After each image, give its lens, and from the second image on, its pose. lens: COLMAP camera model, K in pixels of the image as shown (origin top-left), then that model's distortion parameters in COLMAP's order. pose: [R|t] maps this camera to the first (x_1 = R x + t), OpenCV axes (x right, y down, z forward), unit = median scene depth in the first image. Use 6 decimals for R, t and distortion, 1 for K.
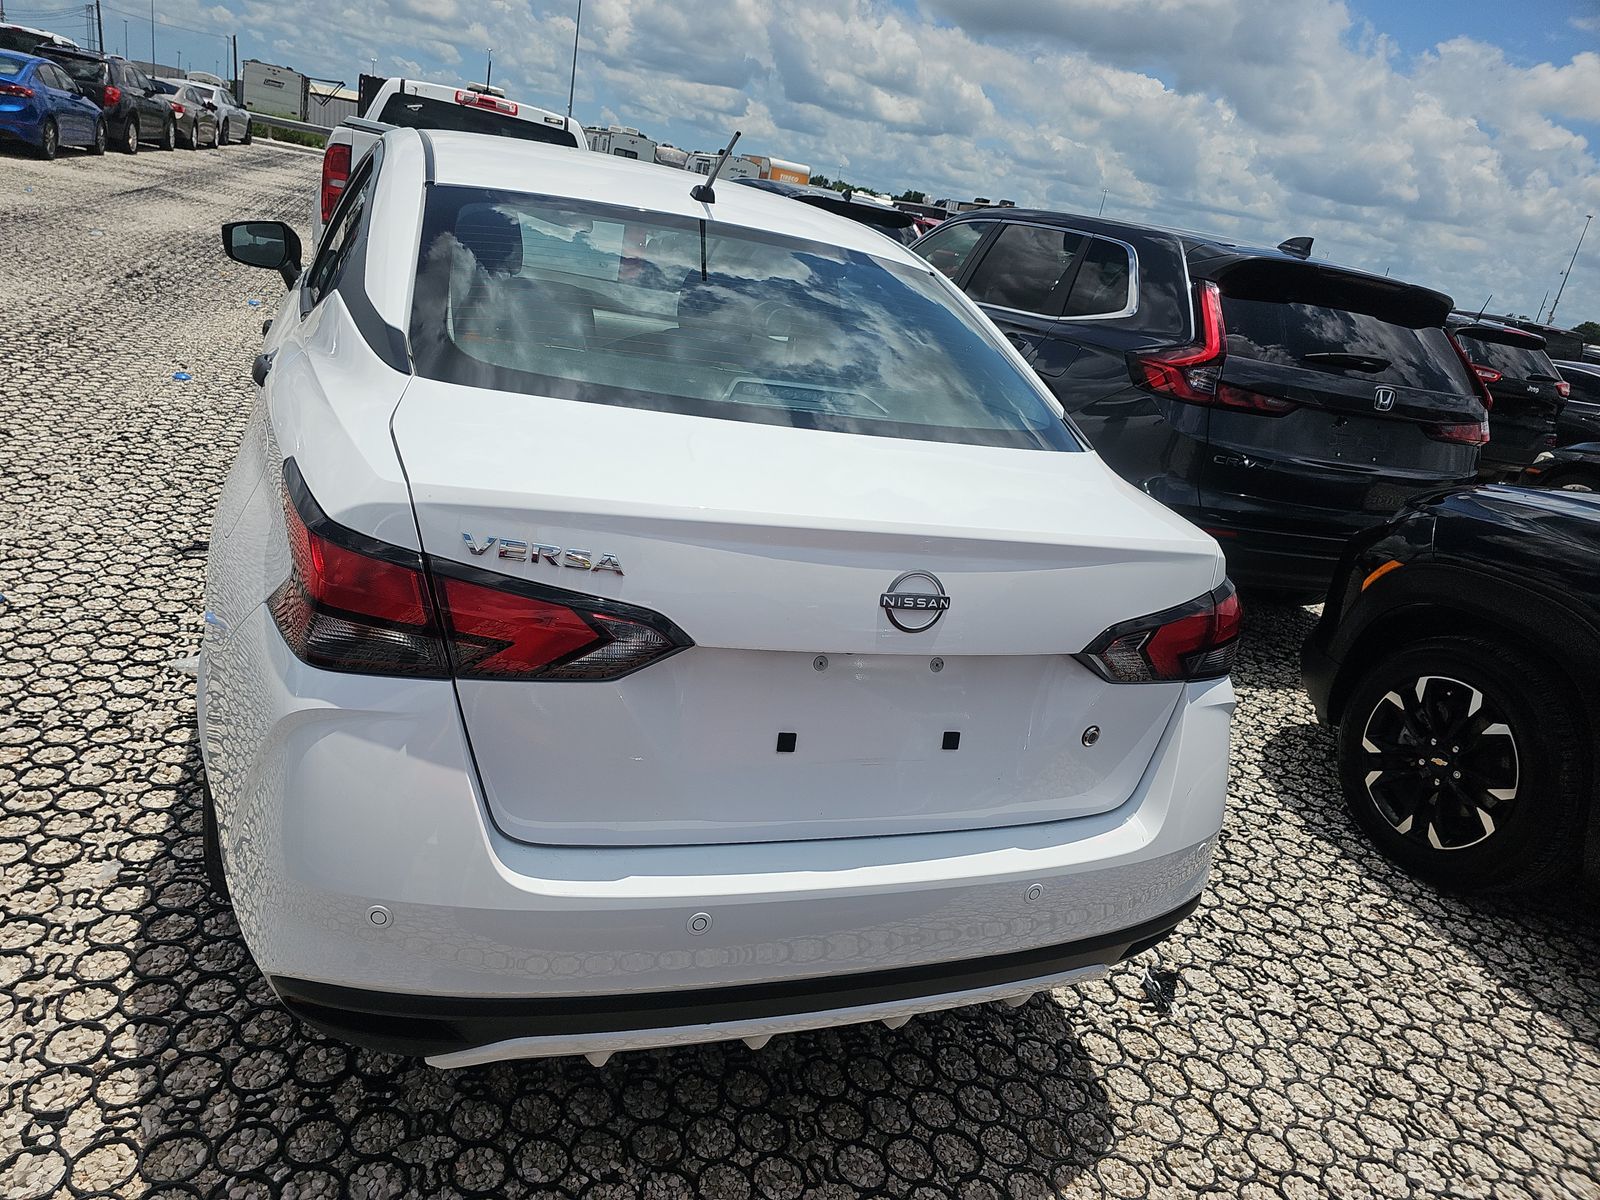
lens RADIAL K [[1083.6, 0, 799.9], [0, 1083.6, 609.4], [0, 0, 1]] dist [0.036809, -0.037142]
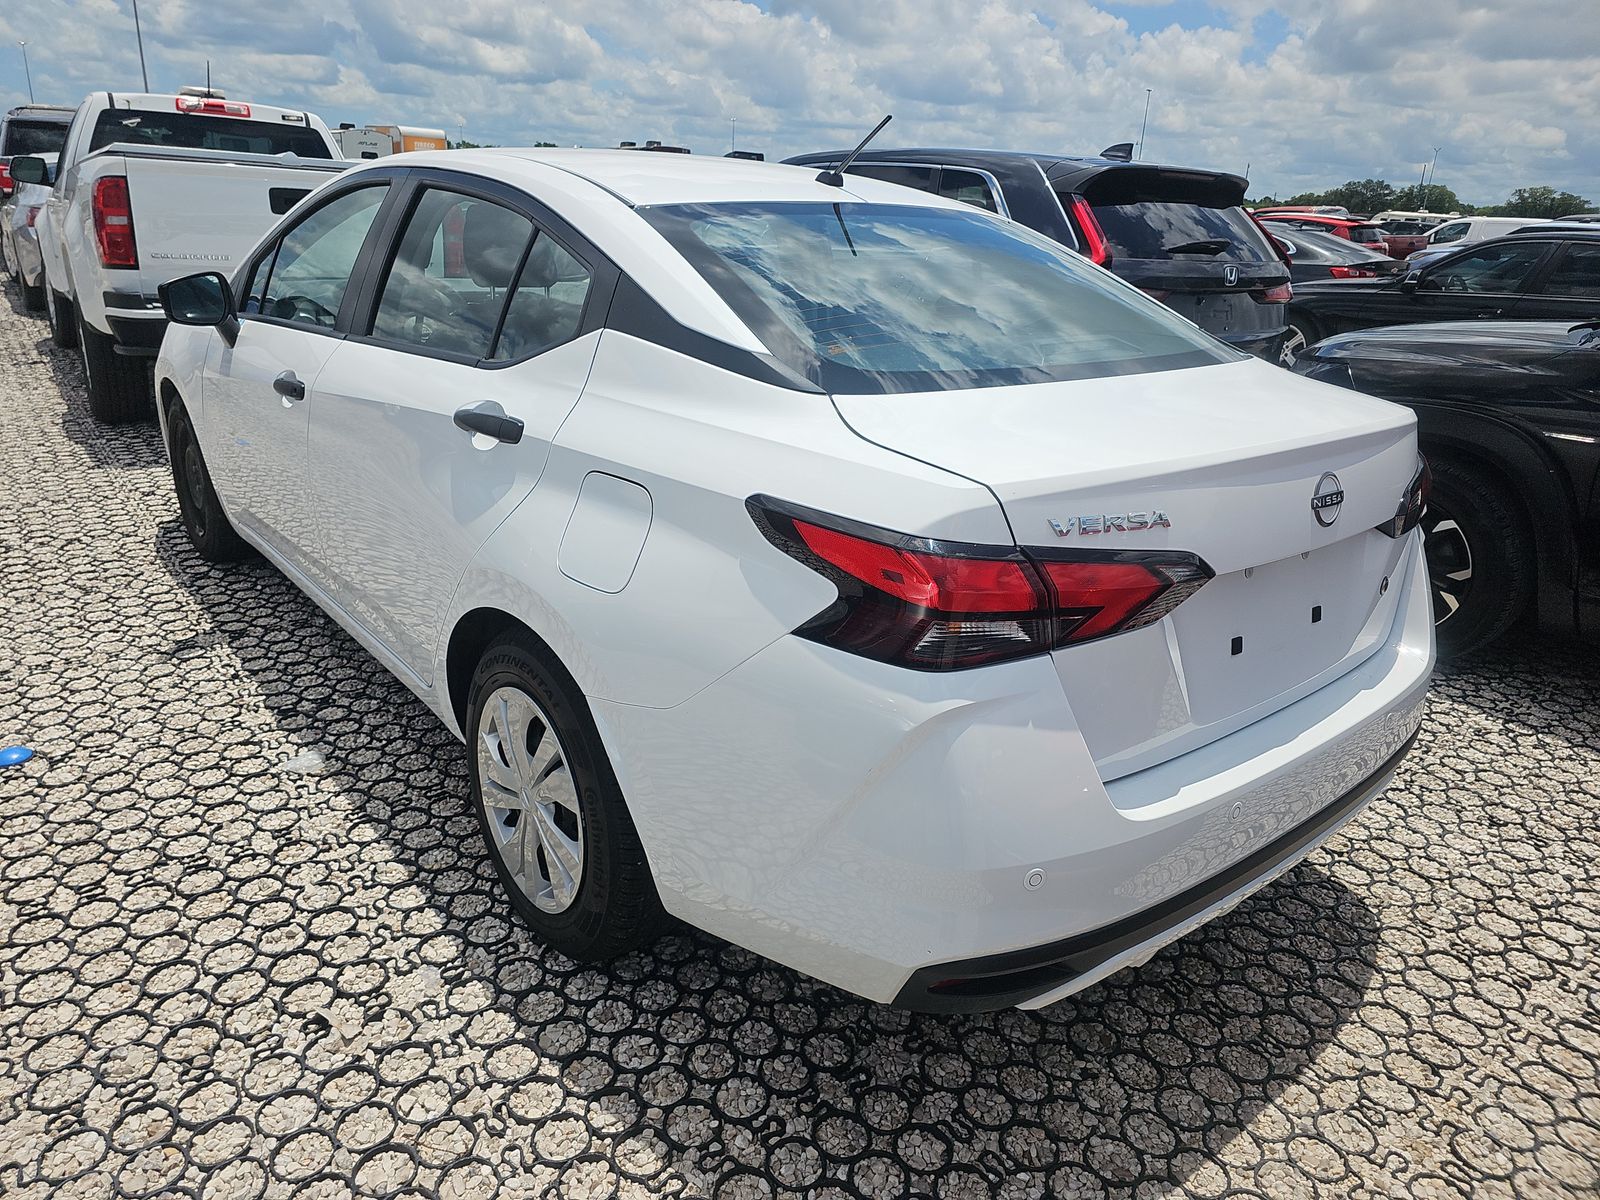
lens RADIAL K [[1083.6, 0, 804.6], [0, 1083.6, 590.4], [0, 0, 1]] dist [0.036809, -0.037142]
pose [[0.938965, -0.231209, 0.254730, -0.371293], [0.223099, 0.972904, 0.060698, -0.054301], [-0.261862, -0.000164, 0.965105, 0.003214]]
